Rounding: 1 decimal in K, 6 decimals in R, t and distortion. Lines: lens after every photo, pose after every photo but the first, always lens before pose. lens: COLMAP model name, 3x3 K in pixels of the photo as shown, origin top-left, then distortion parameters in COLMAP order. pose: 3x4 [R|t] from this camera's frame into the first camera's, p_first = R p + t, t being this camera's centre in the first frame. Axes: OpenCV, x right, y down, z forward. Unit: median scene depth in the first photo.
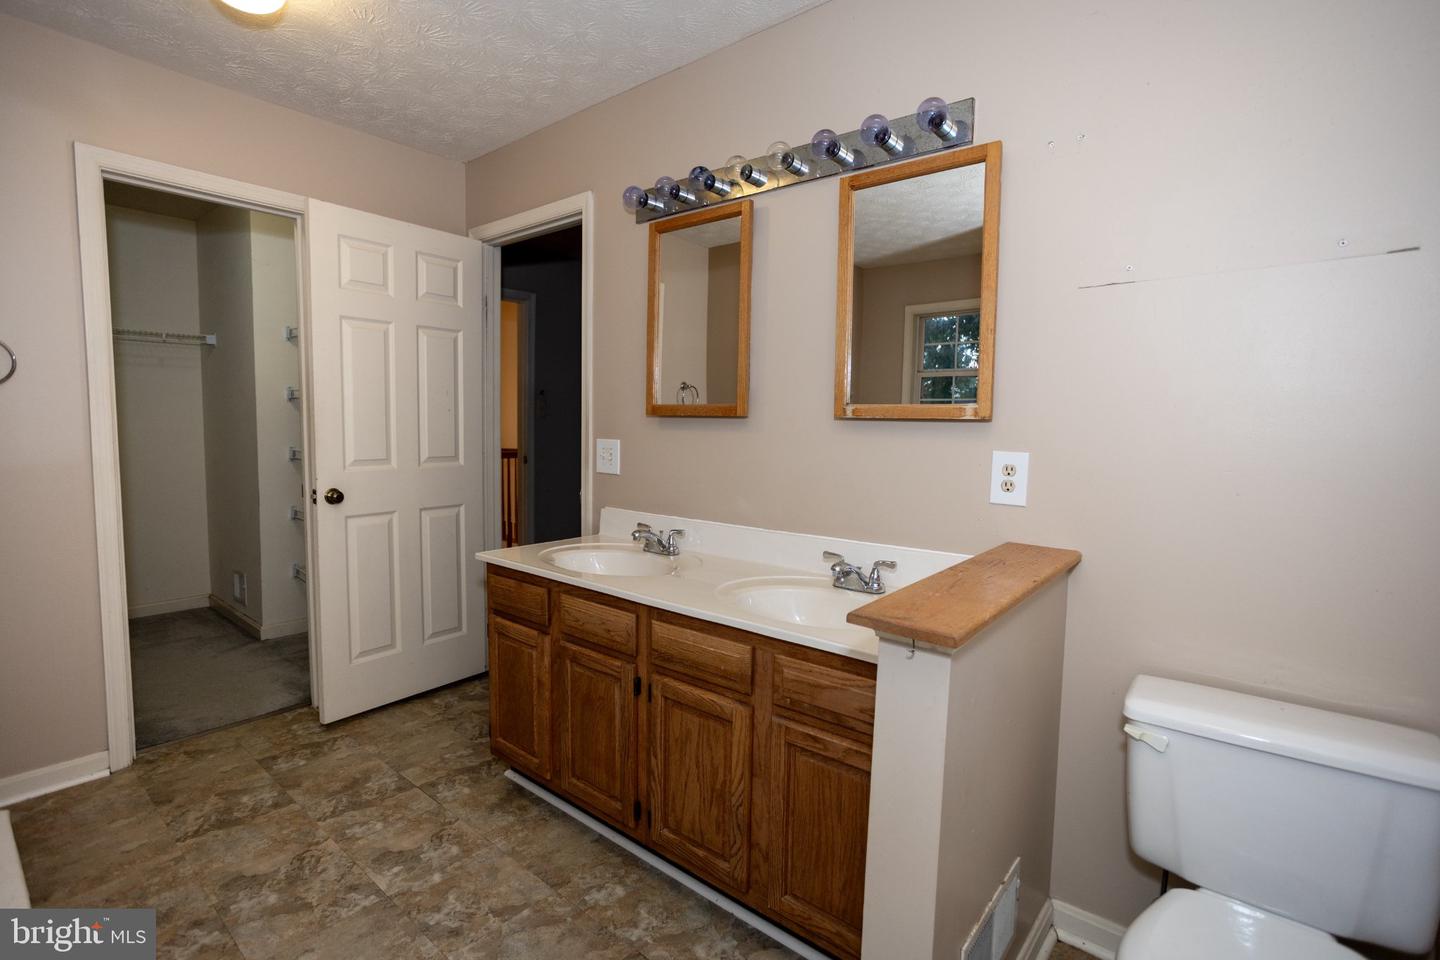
lens RADIAL K [[683.5, 0, 718.9], [0, 683.5, 476.4], [0, 0, 1]] dist [-0.059483, 0.029450]
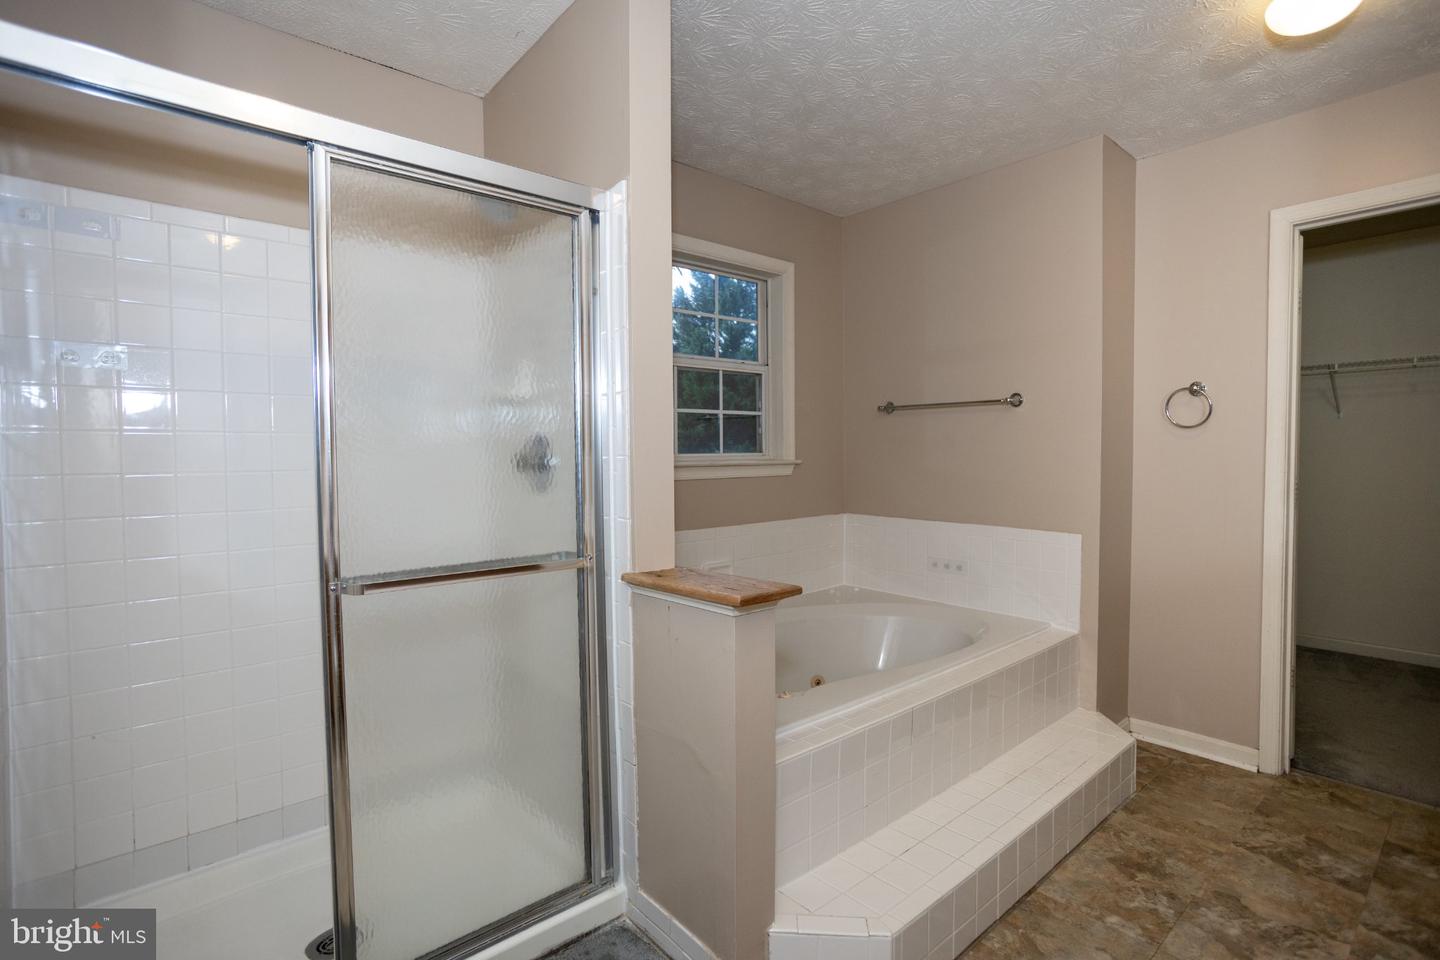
lens RADIAL K [[683.5, 0, 718.9], [0, 683.5, 476.4], [0, 0, 1]] dist [-0.059483, 0.029450]
pose [[-0.158935, 0.023547, -0.987008, 0.339282], [-0.075481, 0.996500, 0.035928, -0.013980], [0.984399, 0.080211, -0.156602, 0.286318]]
